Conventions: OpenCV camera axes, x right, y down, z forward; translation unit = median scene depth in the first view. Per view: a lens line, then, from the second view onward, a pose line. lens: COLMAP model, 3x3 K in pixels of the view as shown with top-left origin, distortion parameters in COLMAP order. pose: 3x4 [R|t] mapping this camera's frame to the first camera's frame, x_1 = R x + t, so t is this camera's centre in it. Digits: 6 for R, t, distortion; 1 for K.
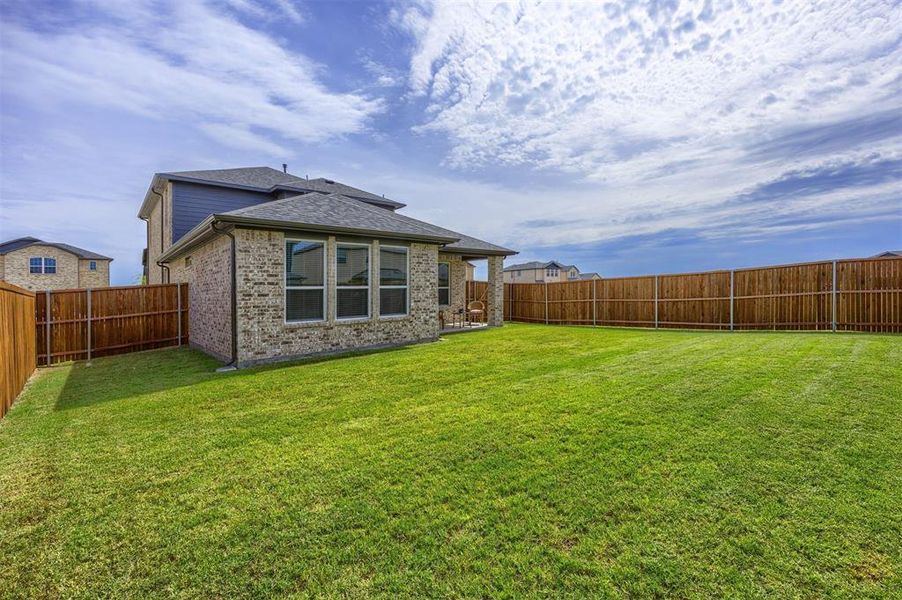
lens RADIAL K [[385.6, 0, 449.8], [0, 385.6, 294.1], [0, 0, 1]] dist [0.010509, 0.000091]
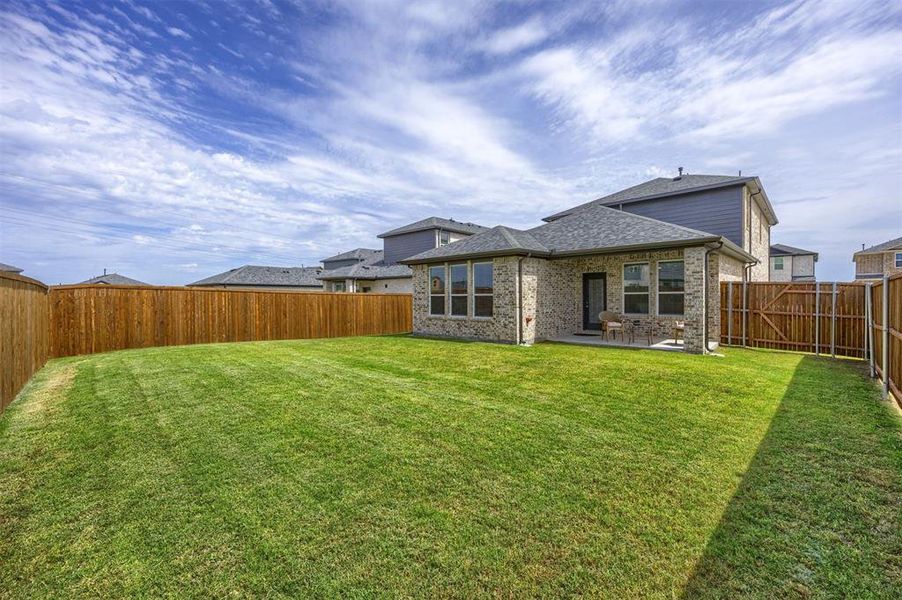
lens RADIAL K [[385.6, 0, 452.7], [0, 385.6, 299.8], [0, 0, 1]] dist [0.010509, 0.000091]
pose [[0.113978, 0.027692, -0.993097, 1.126341], [-0.005268, 0.999614, 0.027270, -0.036606], [0.993469, 0.002123, 0.114080, 0.769248]]
